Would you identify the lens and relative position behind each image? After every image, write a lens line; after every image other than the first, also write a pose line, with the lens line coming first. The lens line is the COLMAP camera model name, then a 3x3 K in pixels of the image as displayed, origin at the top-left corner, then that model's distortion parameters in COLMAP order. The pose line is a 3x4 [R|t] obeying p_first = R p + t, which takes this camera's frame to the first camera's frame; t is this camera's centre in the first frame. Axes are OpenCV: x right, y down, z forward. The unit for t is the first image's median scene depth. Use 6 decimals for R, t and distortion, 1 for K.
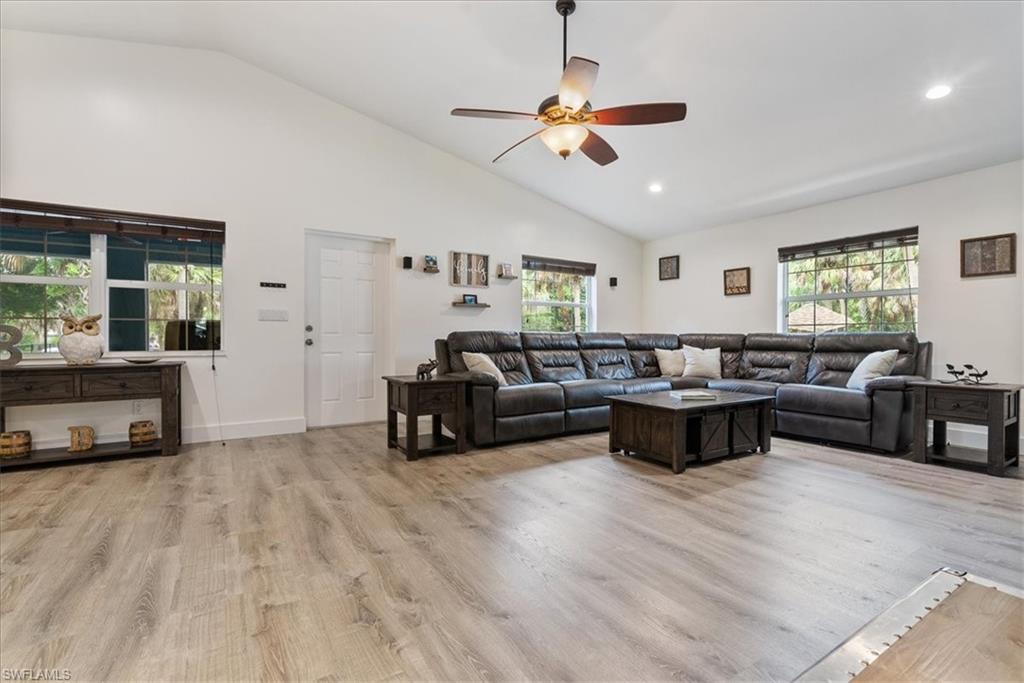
lens RADIAL K [[468.8, 0, 508.2], [0, 468.8, 338.0], [0, 0, 1]] dist [-0.010348, 0.003394]
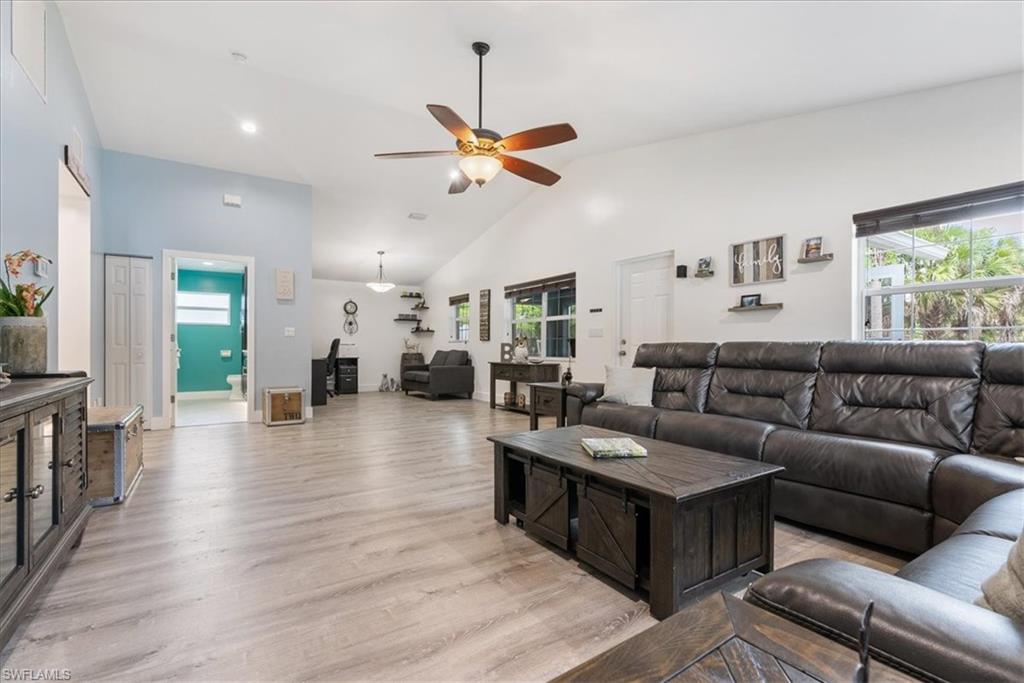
lens RADIAL K [[468.8, 0, 507.7], [0, 468.8, 346.1], [0, 0, 1]] dist [-0.010348, 0.003394]
pose [[0.011670, -0.003776, -0.999925, 0.834182], [-0.005372, 0.999978, -0.003839, -0.003523], [0.999917, 0.005416, 0.011650, 0.723501]]
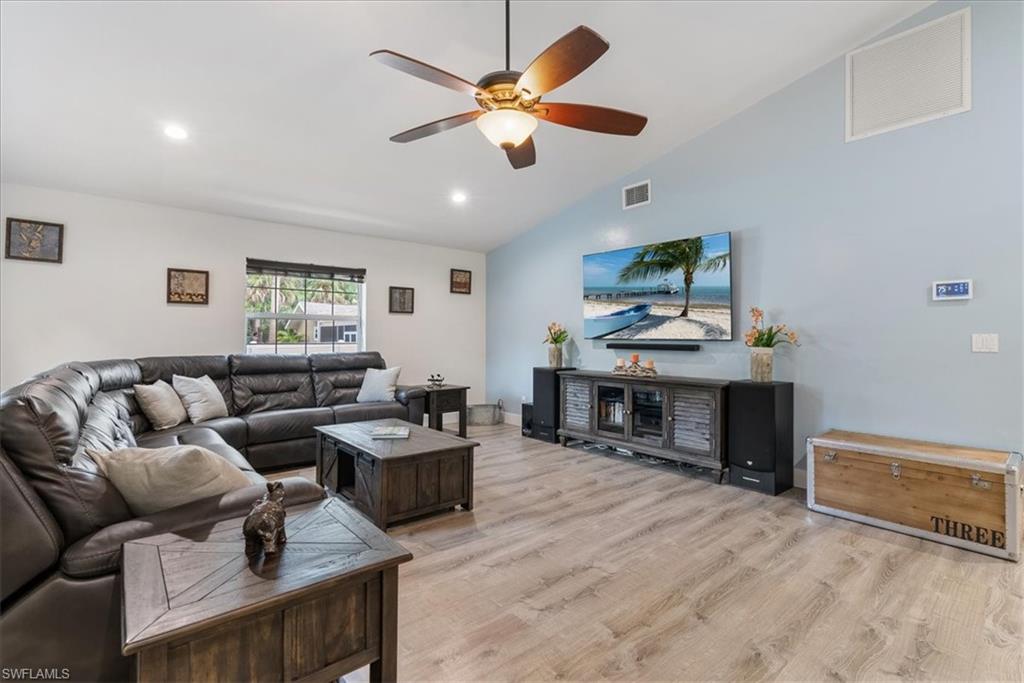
lens RADIAL K [[468.8, 0, 513.8], [0, 468.8, 338.9], [0, 0, 1]] dist [-0.010348, 0.003394]
pose [[-0.152801, -0.005495, 0.988242, -0.443586], [-0.002681, 0.999983, 0.005146, -0.052399], [-0.988253, -0.001863, -0.152813, 0.760784]]
